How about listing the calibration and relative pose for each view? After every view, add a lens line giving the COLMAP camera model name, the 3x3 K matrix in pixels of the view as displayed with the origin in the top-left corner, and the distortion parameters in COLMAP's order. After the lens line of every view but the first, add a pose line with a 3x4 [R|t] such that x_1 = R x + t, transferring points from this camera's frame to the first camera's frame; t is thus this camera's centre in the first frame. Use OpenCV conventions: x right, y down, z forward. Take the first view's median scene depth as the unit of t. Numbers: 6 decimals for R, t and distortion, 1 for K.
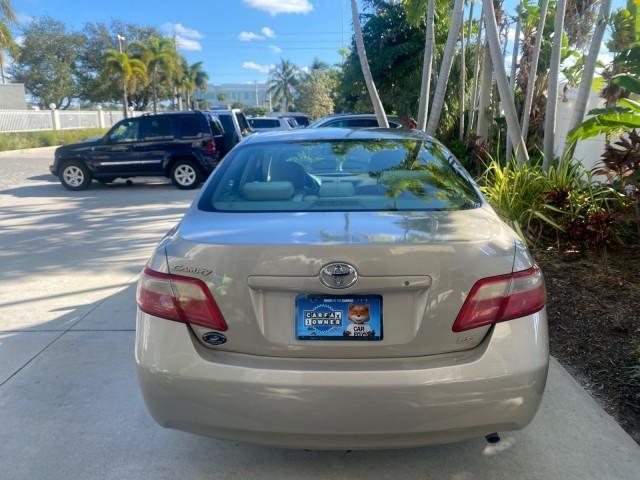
lens RADIAL K [[500.5, 0, 318.4], [0, 500.5, 237.3], [0, 0, 1]] dist [0.001583, 0.007264]
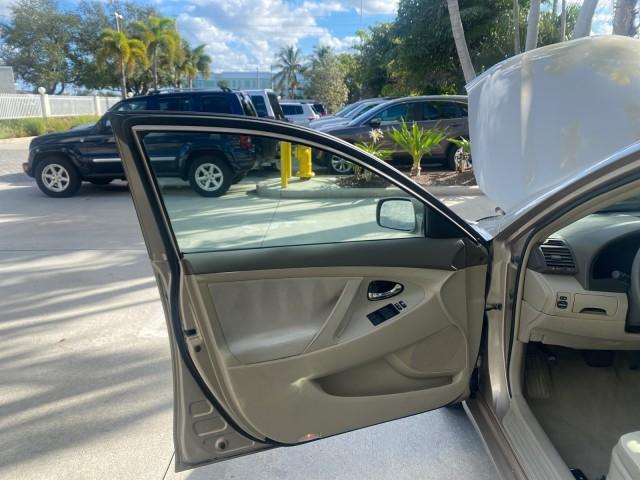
lens RADIAL K [[500.5, 0, 318.4], [0, 500.5, 237.3], [0, 0, 1]] dist [0.001583, 0.007264]
pose [[0.999995, 0.001689, 0.002611, -0.083756], [-0.001742, 0.999794, 0.020203, -0.039575], [-0.002577, -0.020207, 0.999792, 0.208403]]
